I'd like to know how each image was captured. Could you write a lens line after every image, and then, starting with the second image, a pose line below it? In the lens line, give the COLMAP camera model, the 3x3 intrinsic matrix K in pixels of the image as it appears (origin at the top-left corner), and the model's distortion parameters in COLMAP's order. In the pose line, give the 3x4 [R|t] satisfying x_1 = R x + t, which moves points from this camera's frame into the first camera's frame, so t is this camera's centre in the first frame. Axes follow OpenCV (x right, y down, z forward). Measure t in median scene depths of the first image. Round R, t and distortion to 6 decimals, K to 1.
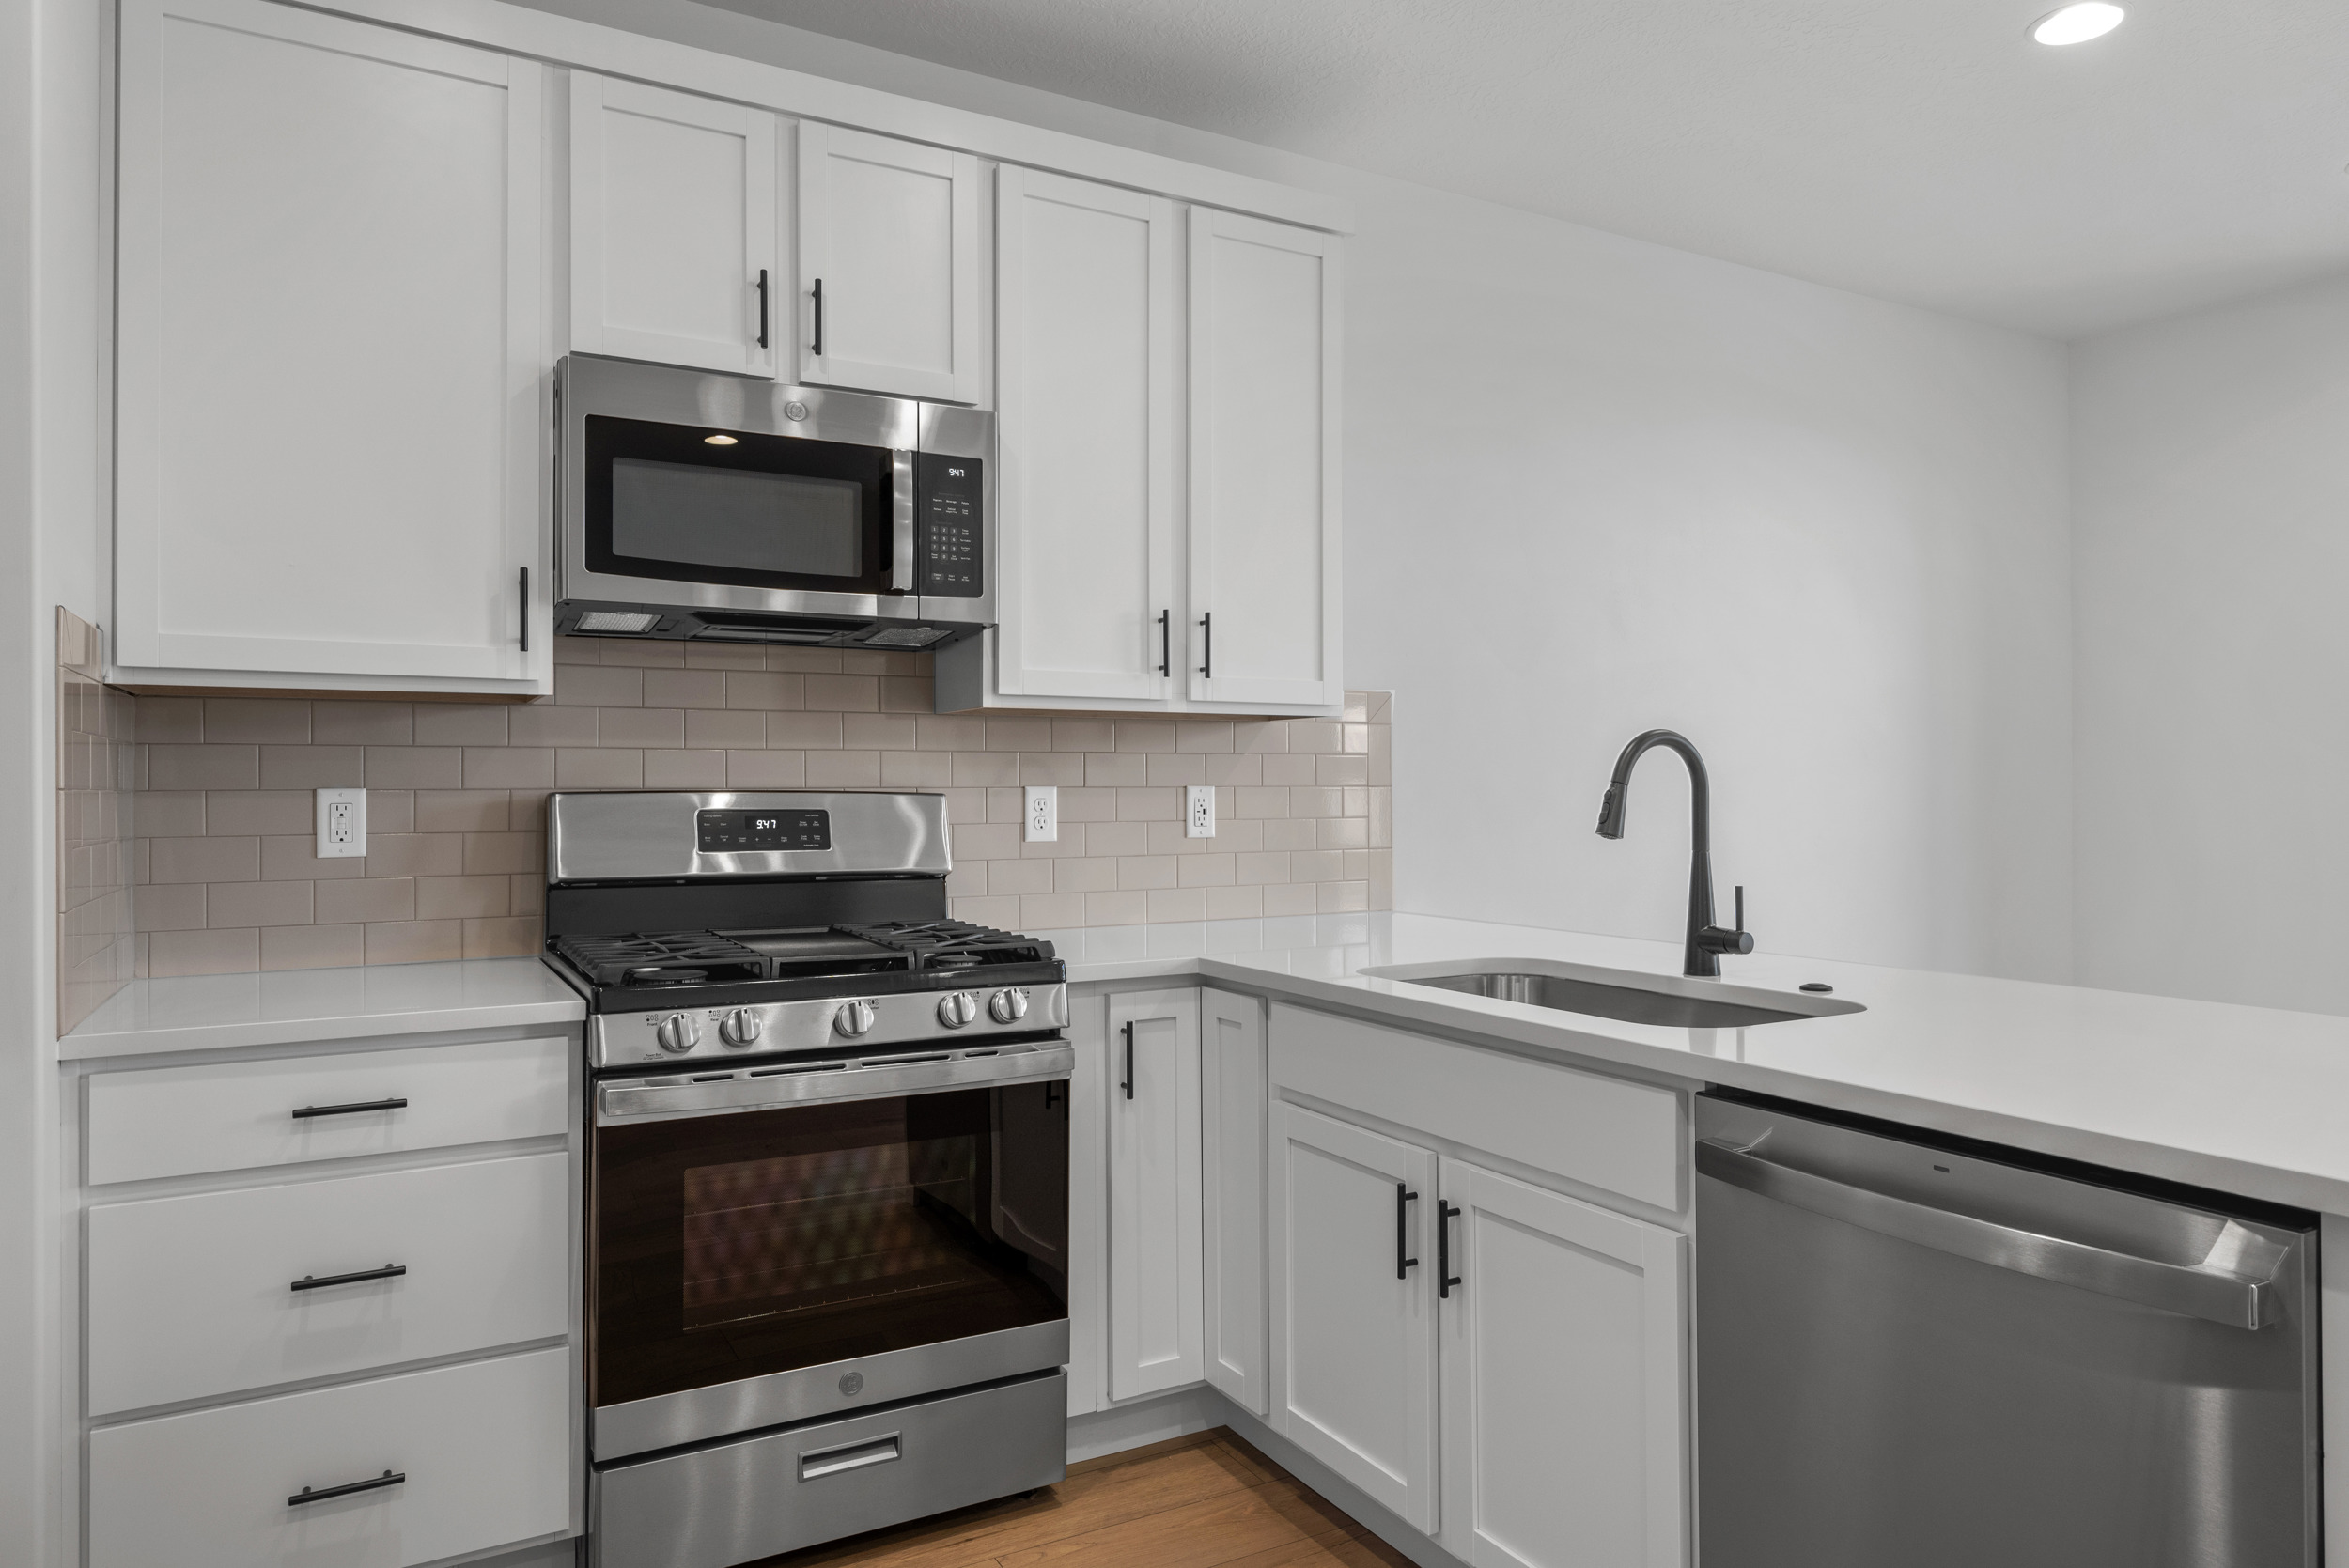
lens RADIAL K [[1470.8, 0, 1178.1], [0, 1470.8, 773.9], [0, 0, 1]] dist [-0.000138, -0.002674]
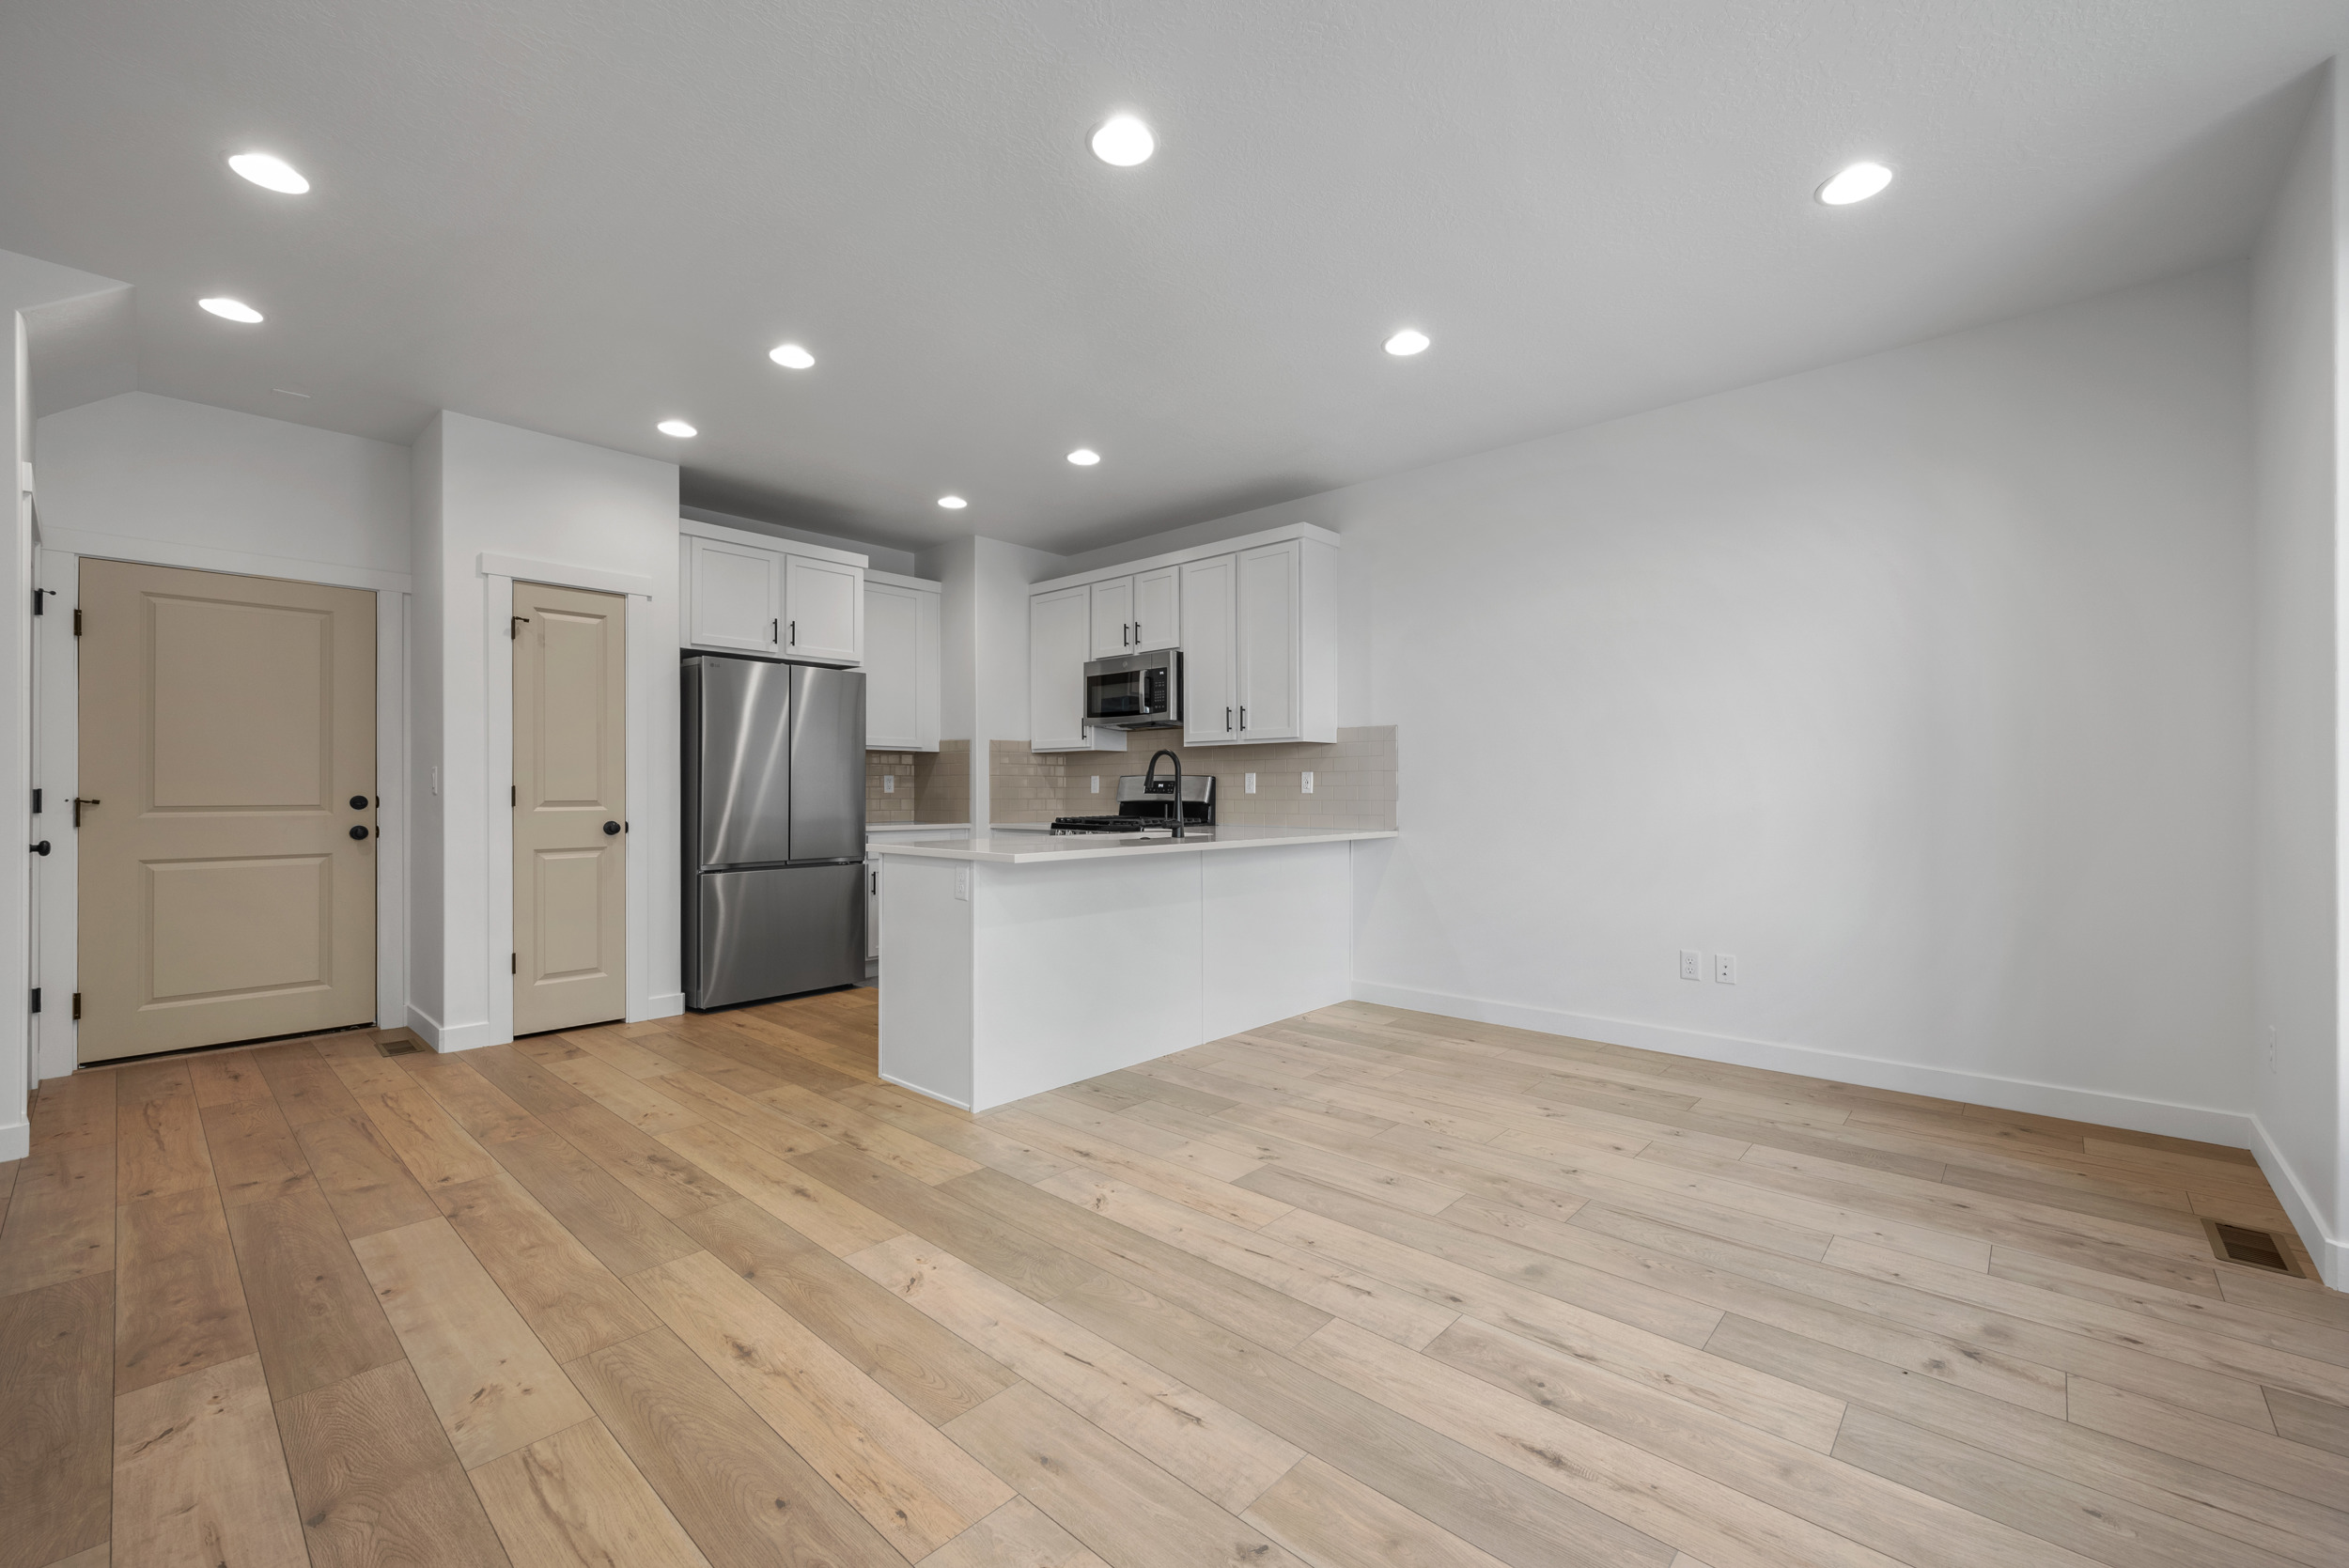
lens RADIAL K [[949.9, 0, 1174.6], [0, 949.9, 786.4], [0, 0, 1]] dist [-0.000205, 0.000011]
pose [[0.312123, -0.003047, -0.950037, 1.887220], [0.010116, 0.999949, 0.000116, 0.039070], [0.949988, -0.009647, 0.312138, 0.415092]]
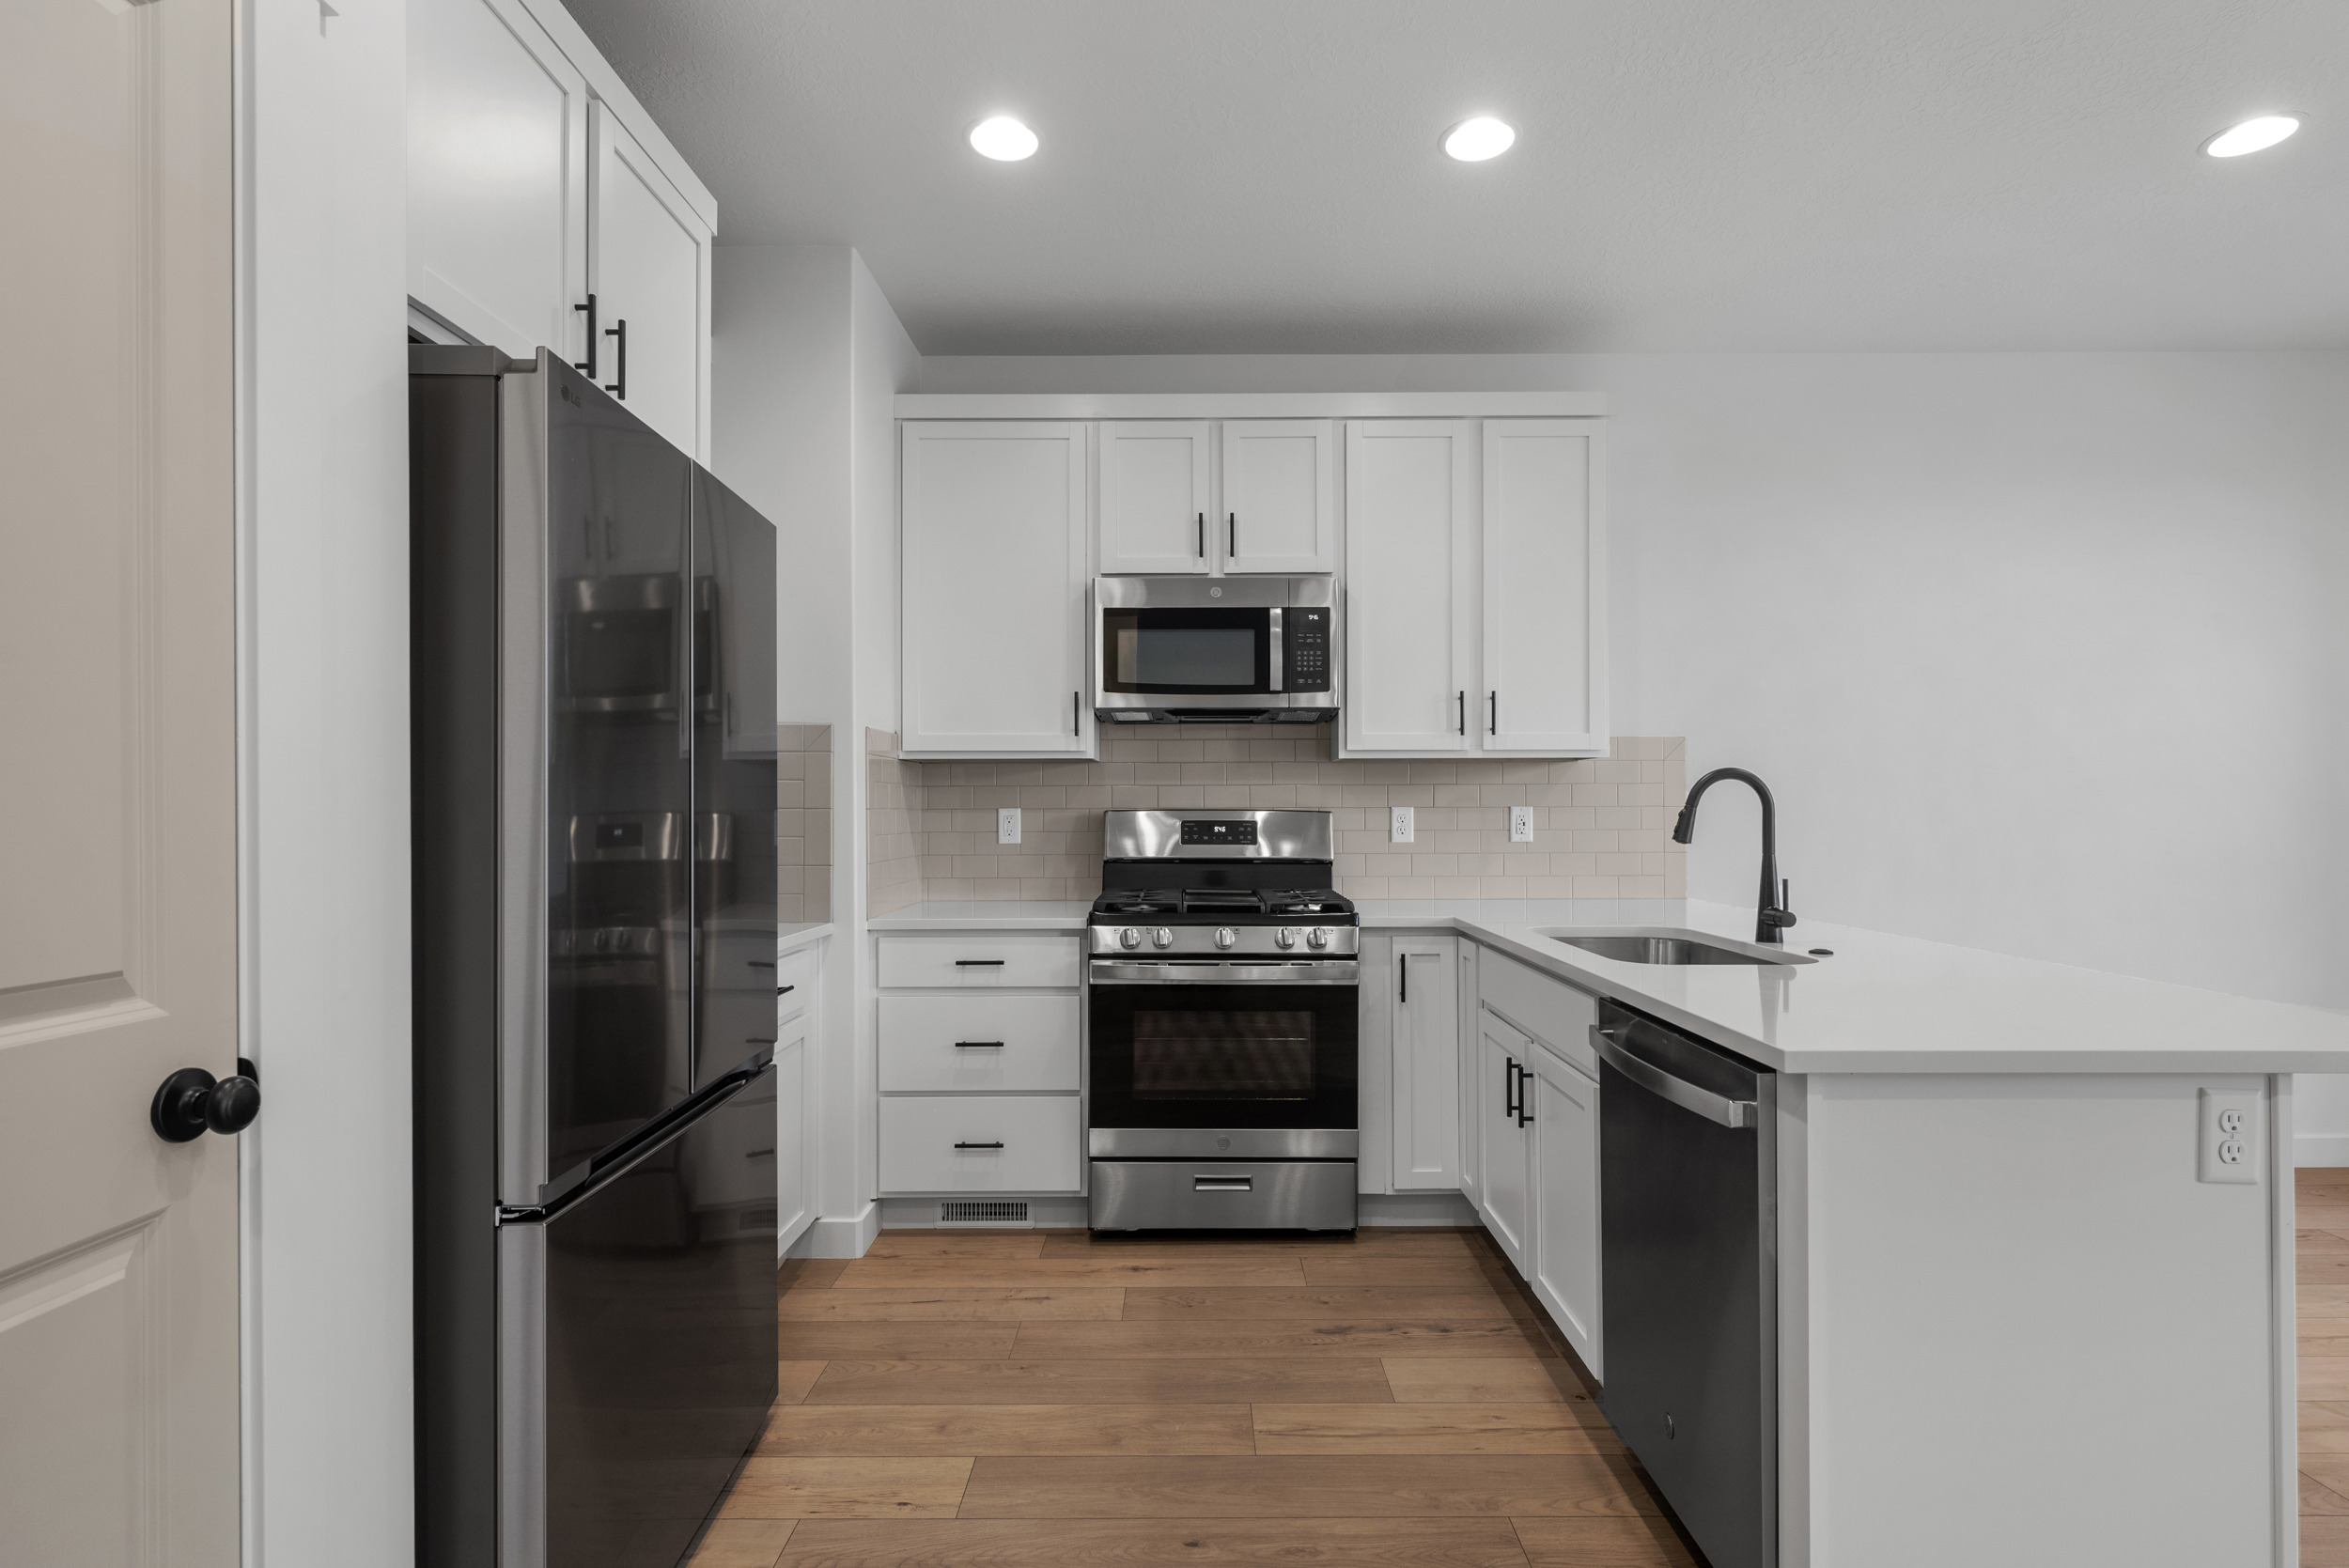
lens RADIAL K [[1160.2, 0, 1181.7], [0, 1160.2, 803.1], [0, 0, 1]] dist [0.002718, 0.001545]
pose [[0.868897, -0.001644, -0.494990, 0.387956], [0.004555, 0.999979, 0.004676, -0.002968], [0.494972, -0.006318, 0.868886, -0.218983]]
